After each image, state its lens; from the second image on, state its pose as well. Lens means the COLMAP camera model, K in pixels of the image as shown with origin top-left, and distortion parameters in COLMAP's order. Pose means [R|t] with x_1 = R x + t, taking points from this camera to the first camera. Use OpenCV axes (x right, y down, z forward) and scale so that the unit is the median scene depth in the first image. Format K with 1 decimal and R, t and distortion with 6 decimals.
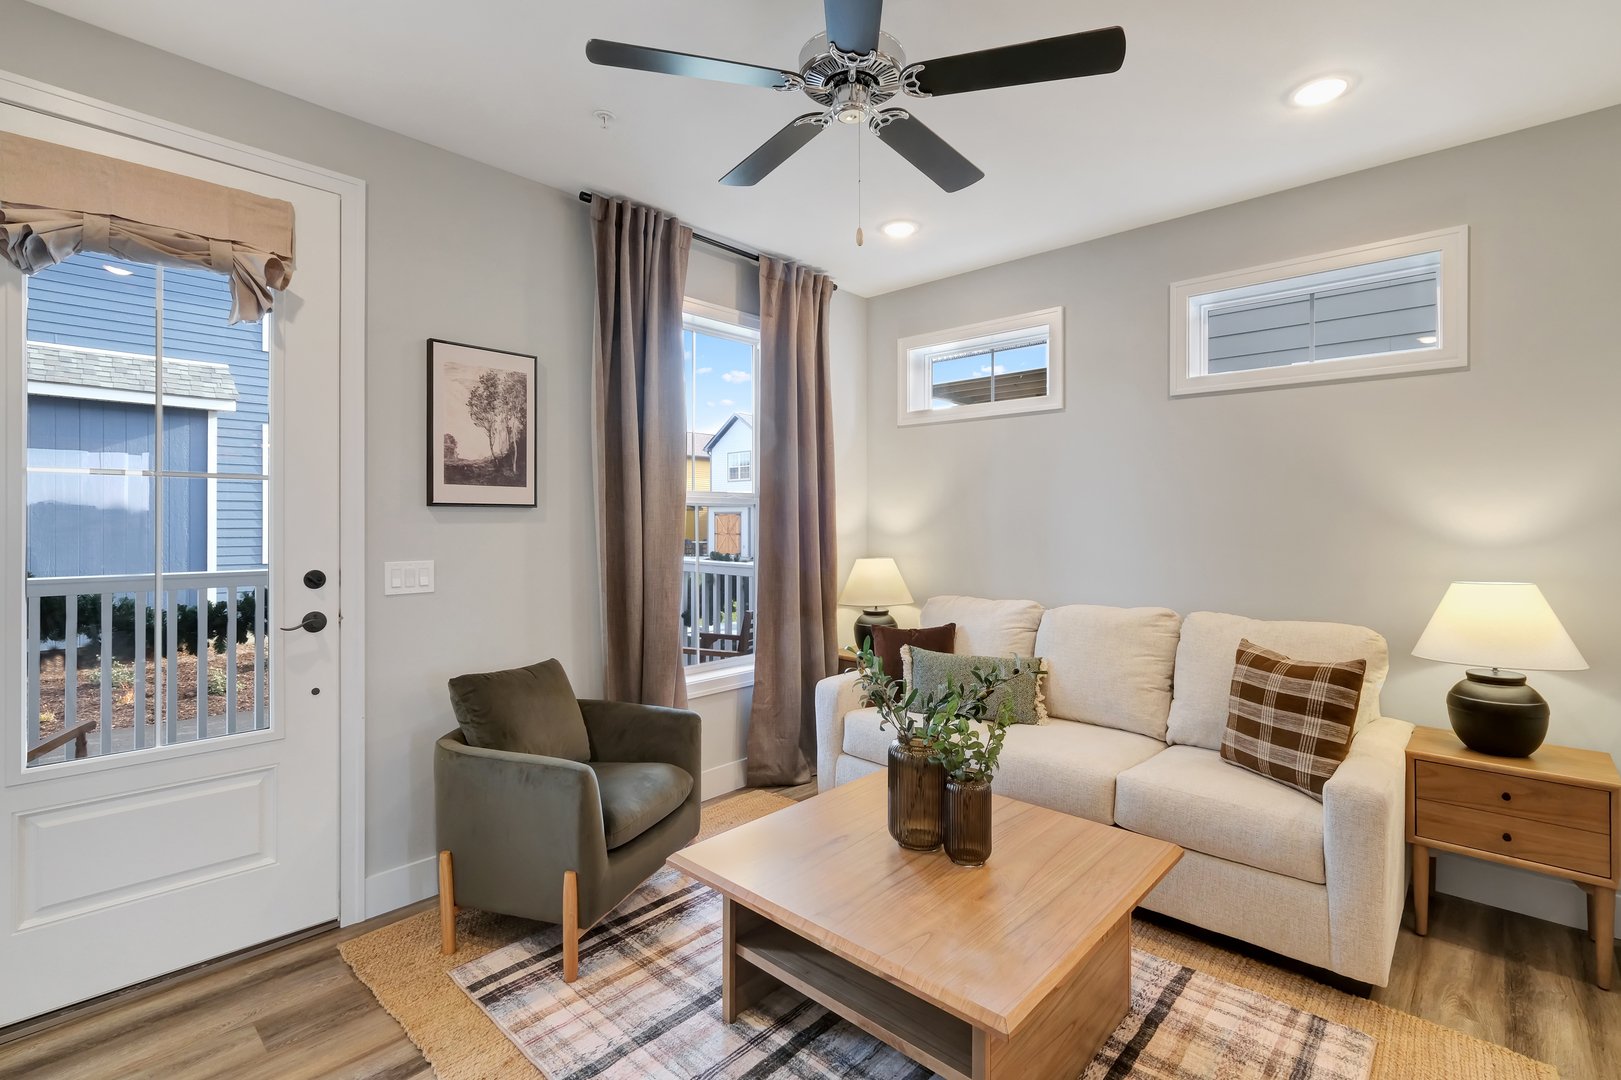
lens RADIAL K [[739.1, 0, 826.0], [0, 739.1, 512.6], [0, 0, 1]] dist [-0.003111, 0.000840]
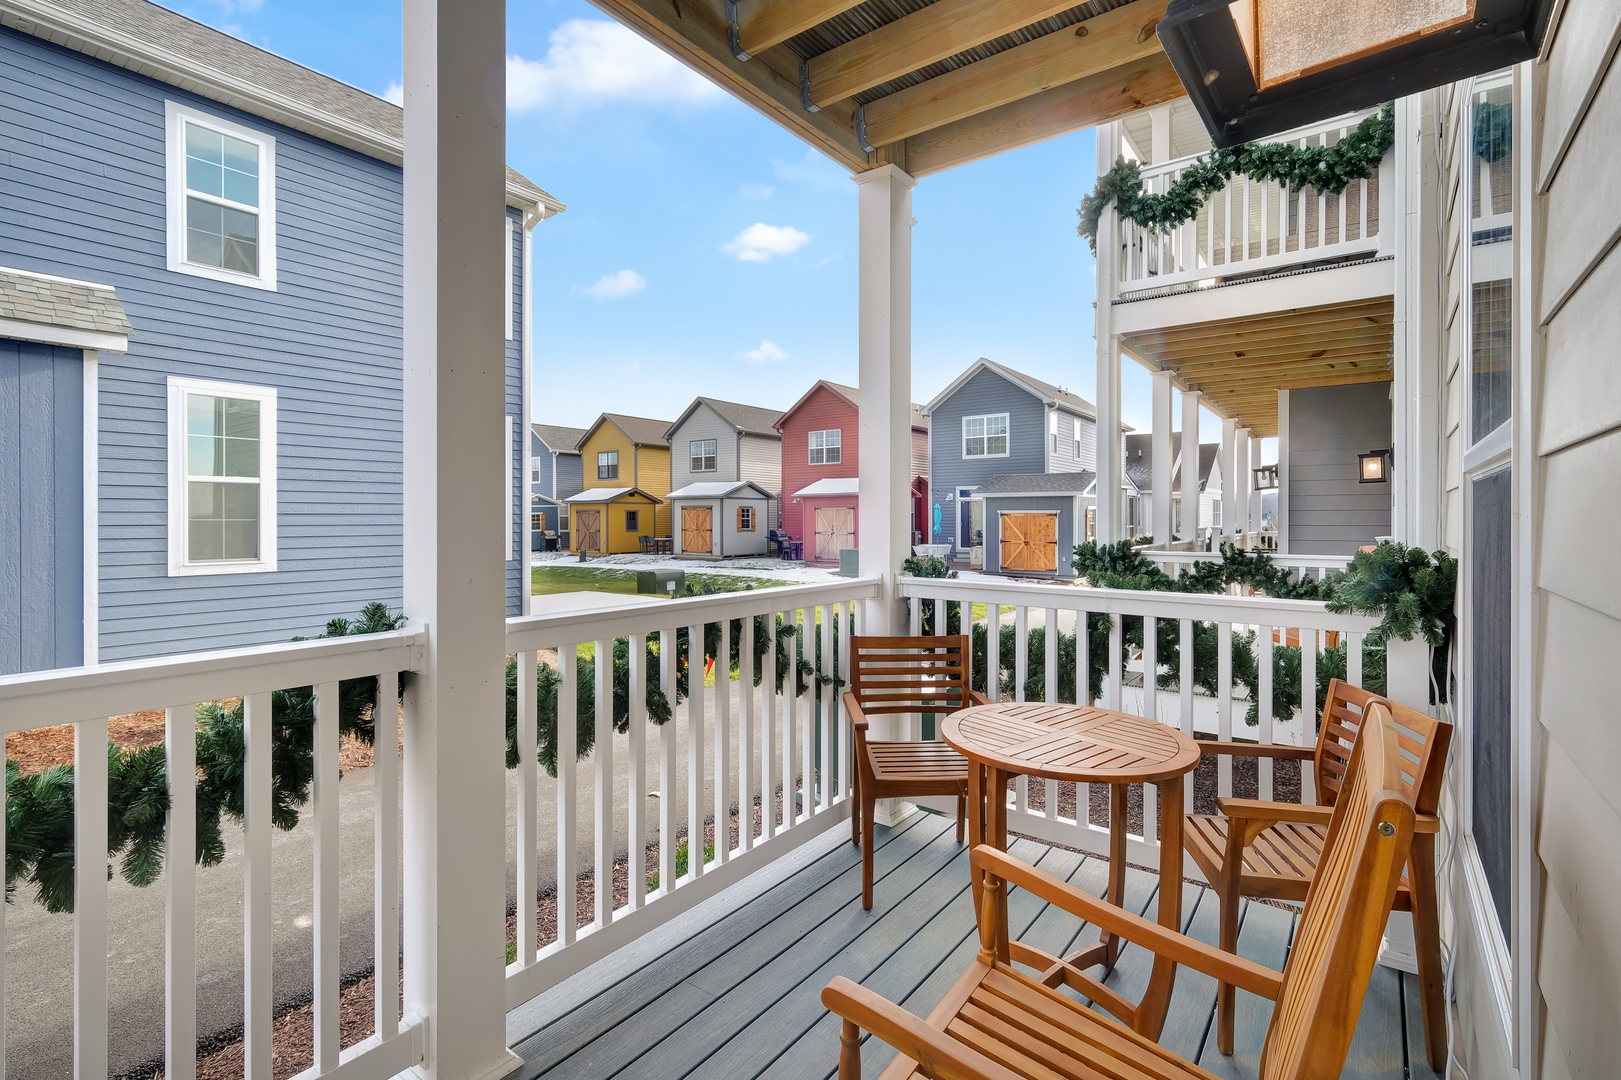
lens RADIAL K [[747.2, 0, 814.8], [0, 747.2, 517.4], [0, 0, 1]] dist [0.000663, -0.000137]
pose [[0.996846, -0.001467, 0.079353, -0.878151], [0.000370, 0.999904, 0.013845, 0.014148], [-0.079365, -0.013772, 0.996750, 1.028004]]
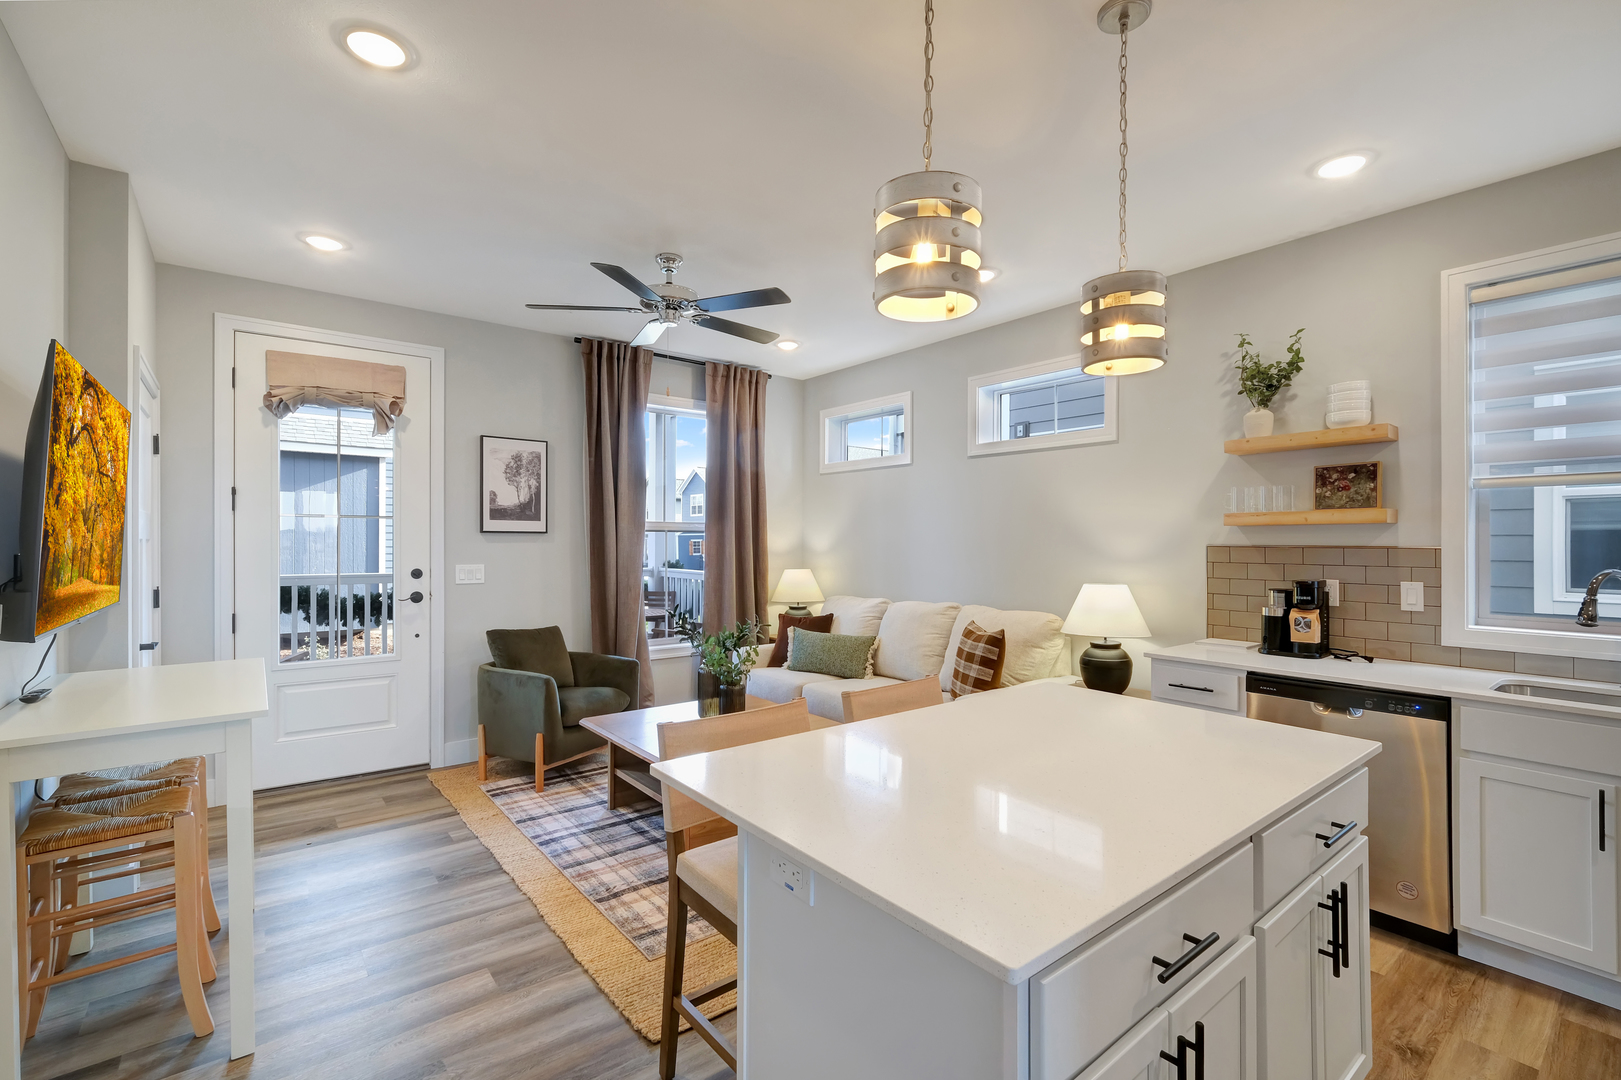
lens RADIAL K [[701.5, 0, 810.5], [0, 701.5, 540.0], [0, 0, 1]] dist [0.009929, -0.000033]
pose [[0.987974, 0.002148, -0.154605, 0.516428], [-0.000946, 0.999969, 0.007845, -0.006543], [0.154617, -0.007604, 0.987945, -0.543160]]
